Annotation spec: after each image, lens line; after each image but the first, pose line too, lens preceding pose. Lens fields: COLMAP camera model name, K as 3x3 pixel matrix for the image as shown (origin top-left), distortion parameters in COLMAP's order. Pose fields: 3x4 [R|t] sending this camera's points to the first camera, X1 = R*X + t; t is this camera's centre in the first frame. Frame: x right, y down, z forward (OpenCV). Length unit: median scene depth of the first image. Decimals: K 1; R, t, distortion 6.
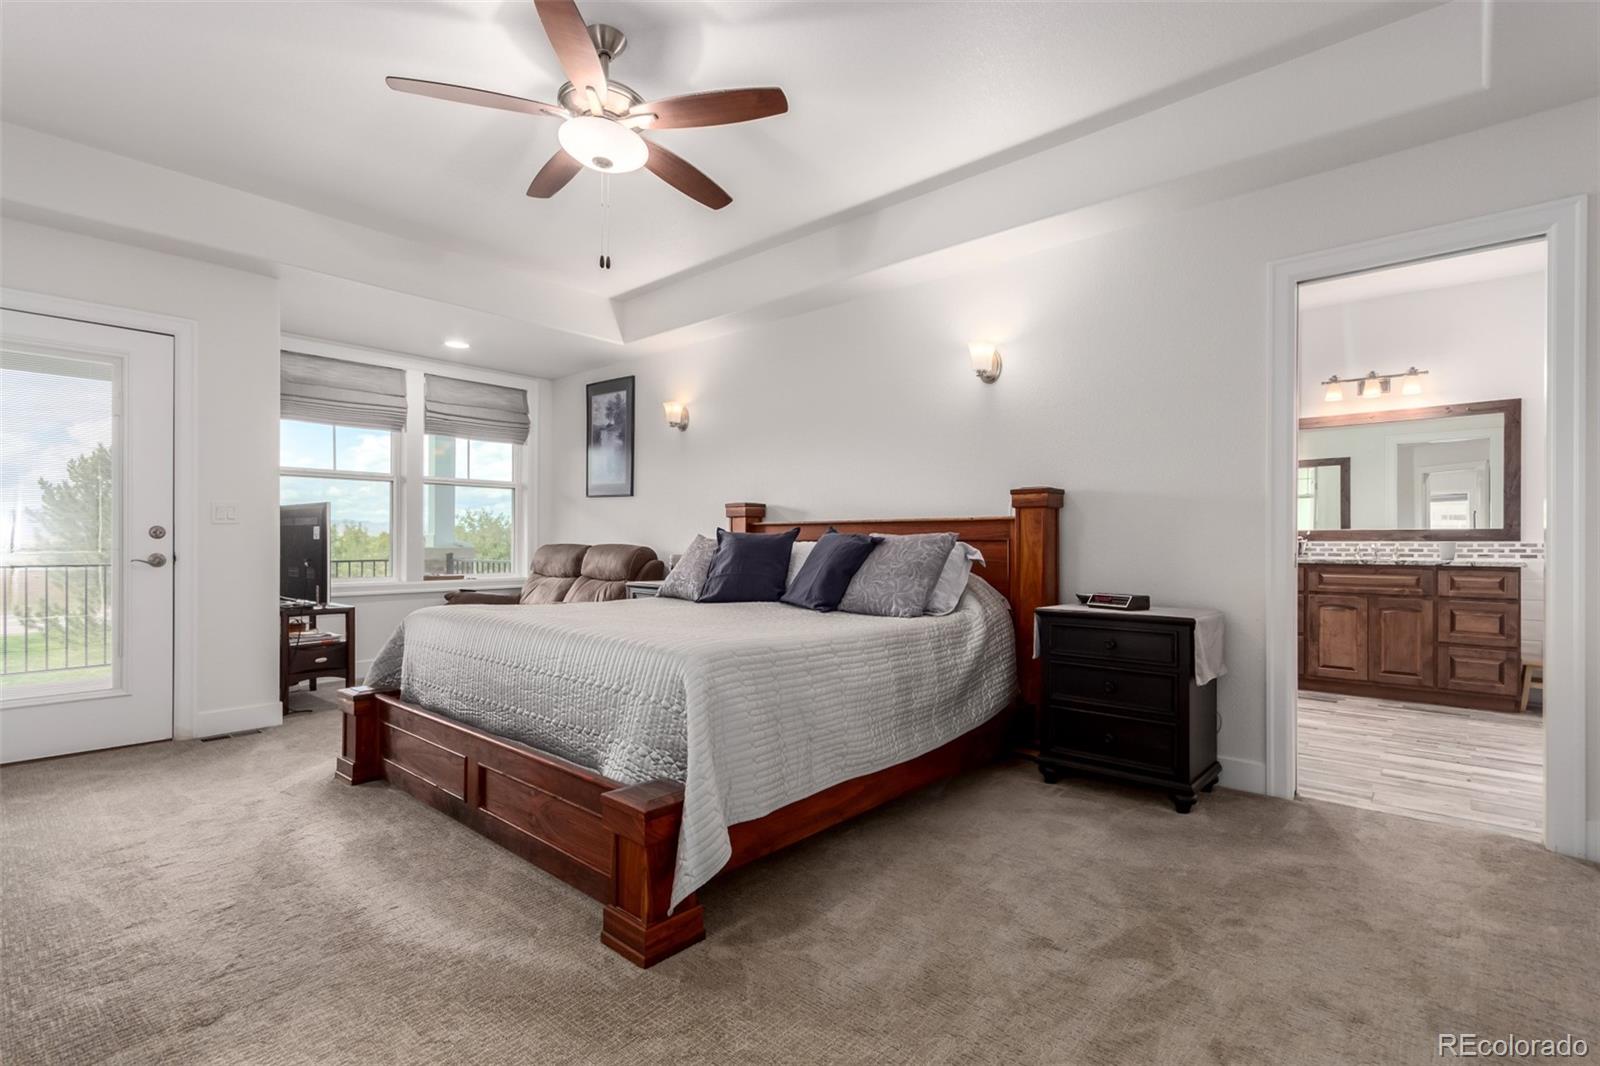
lens RADIAL K [[741.6, 0, 809.2], [0, 741.6, 543.8], [0, 0, 1]] dist [0.005692, -0.001192]
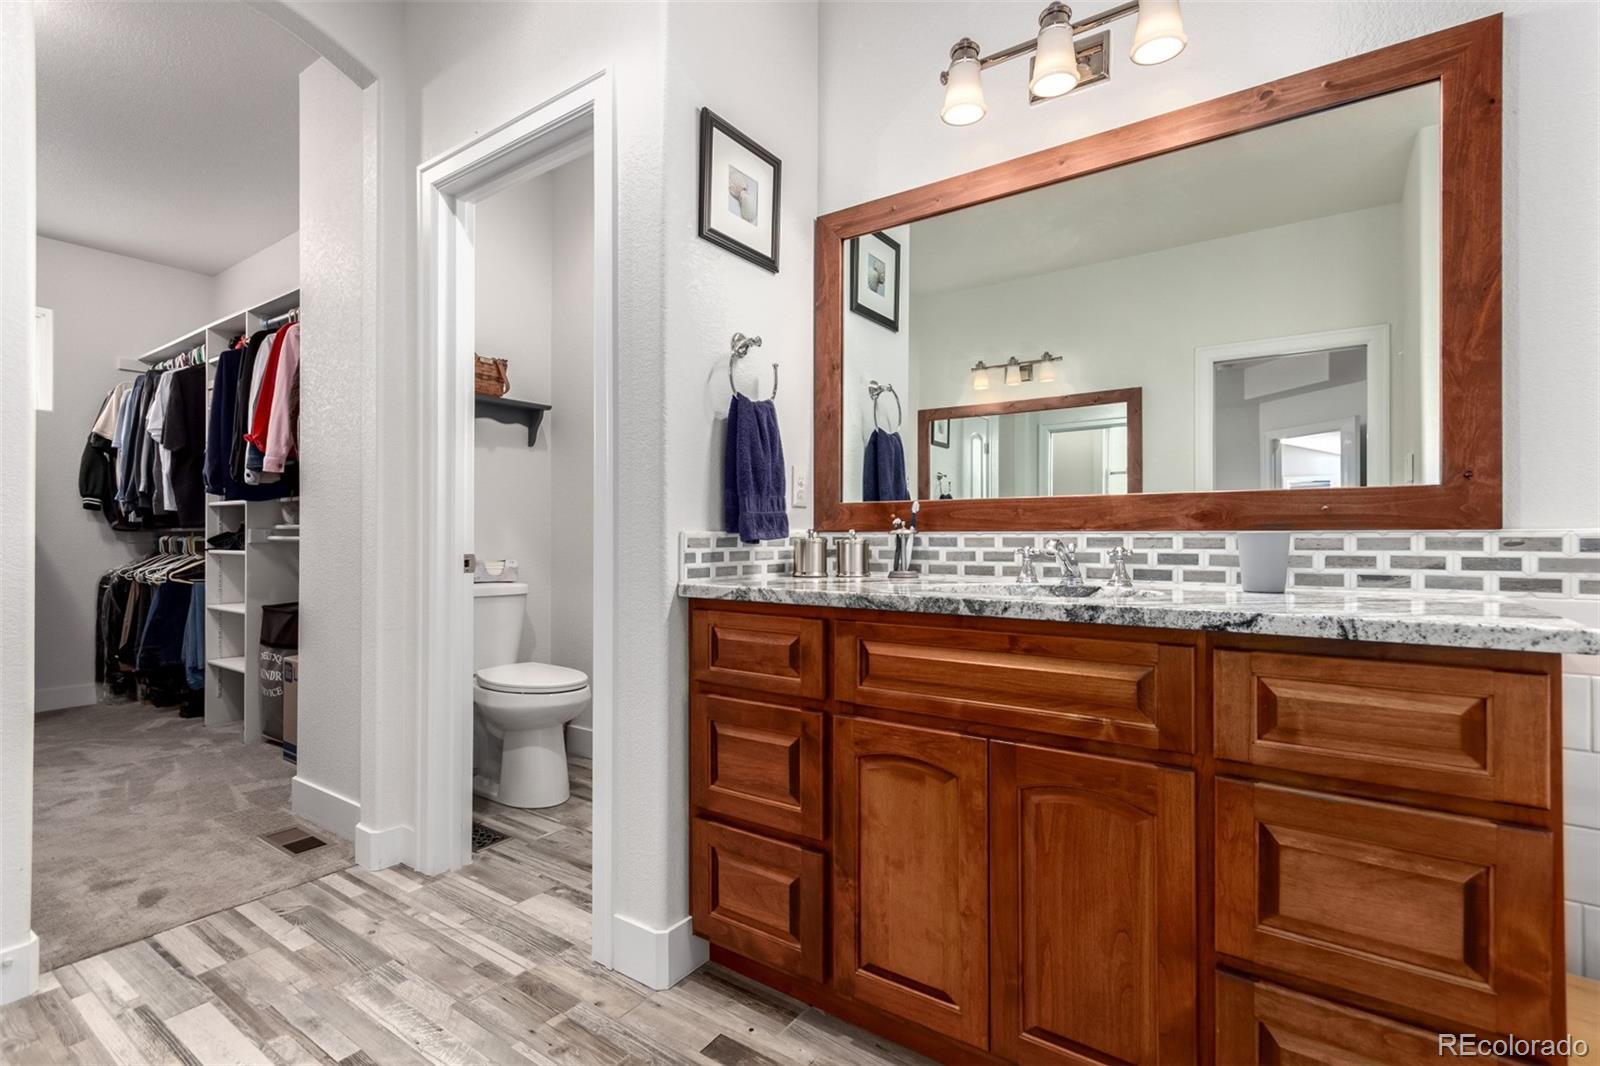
lens RADIAL K [[741.6, 0, 807.5], [0, 741.6, 532.7], [0, 0, 1]] dist [0.005692, -0.001192]
pose [[0.994047, -0.001347, 0.108944, 0.672101], [0.002091, 0.999975, -0.006717, -0.000847], [-0.108932, 0.006905, 0.994025, 0.756960]]
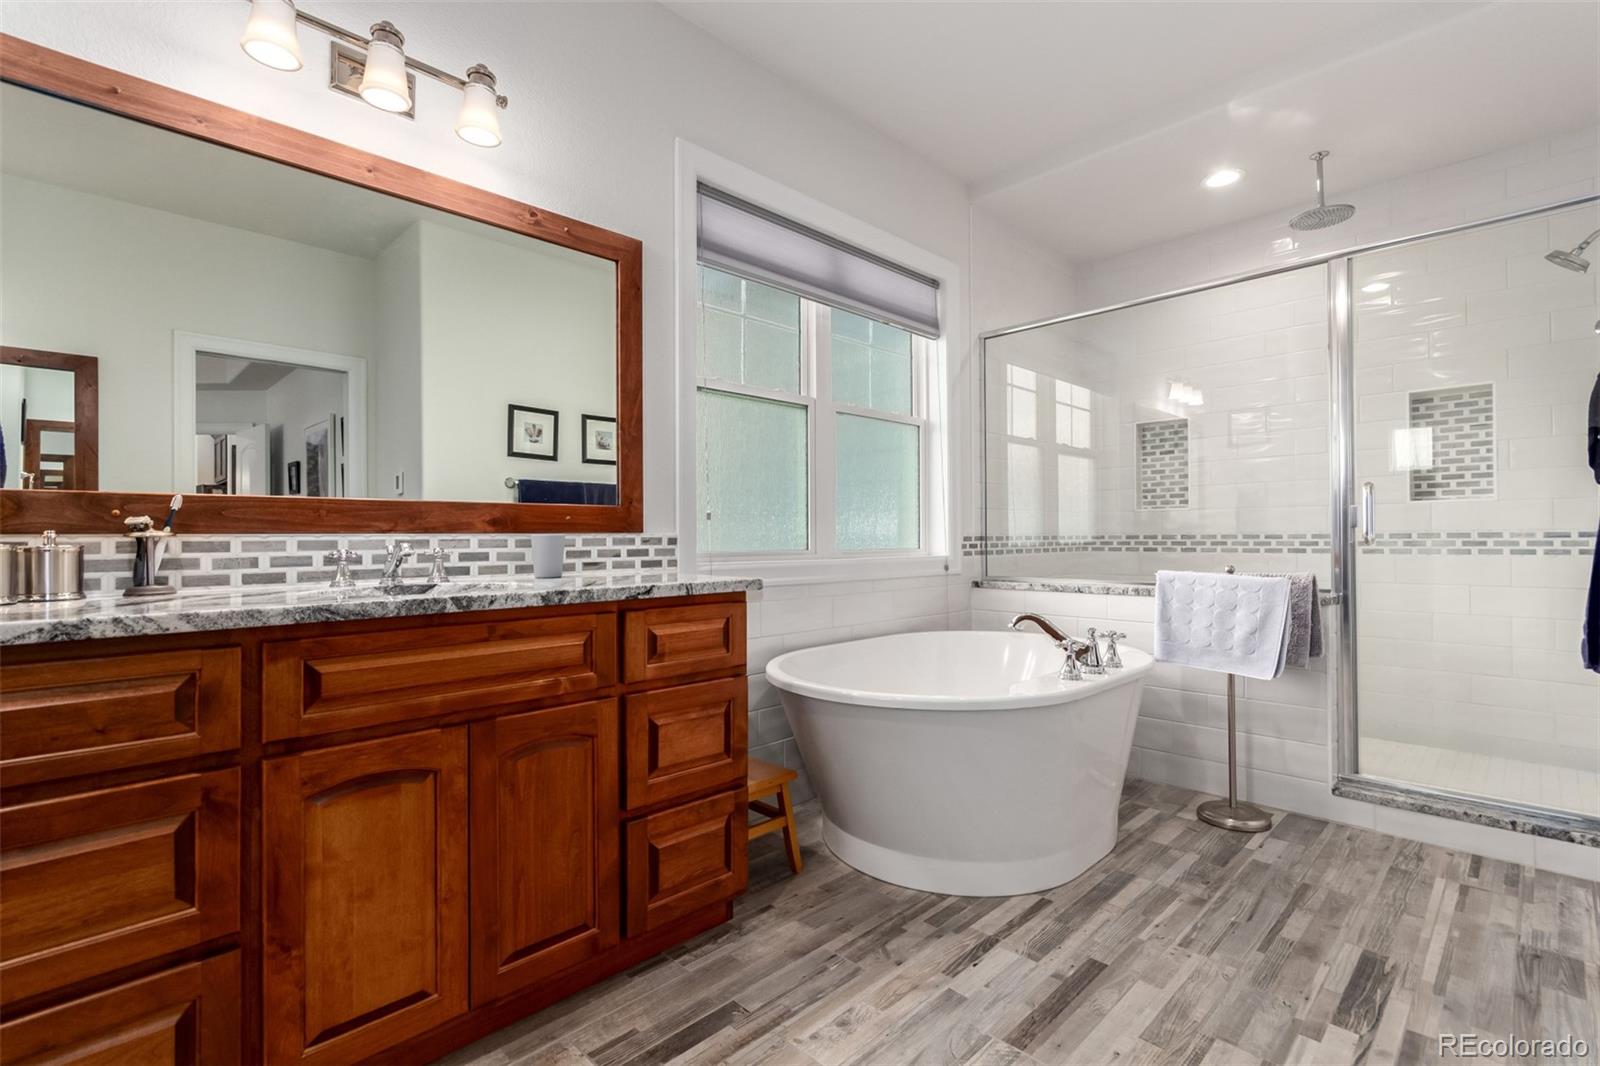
lens RADIAL K [[741.6, 0, 792.2], [0, 741.6, 532.1], [0, 0, 1]] dist [0.005692, -0.001192]
pose [[0.075379, 0.003147, 0.997150, 0.479533], [0.007369, 0.999966, -0.003712, -0.001608], [-0.997128, 0.007627, 0.075353, 0.869568]]
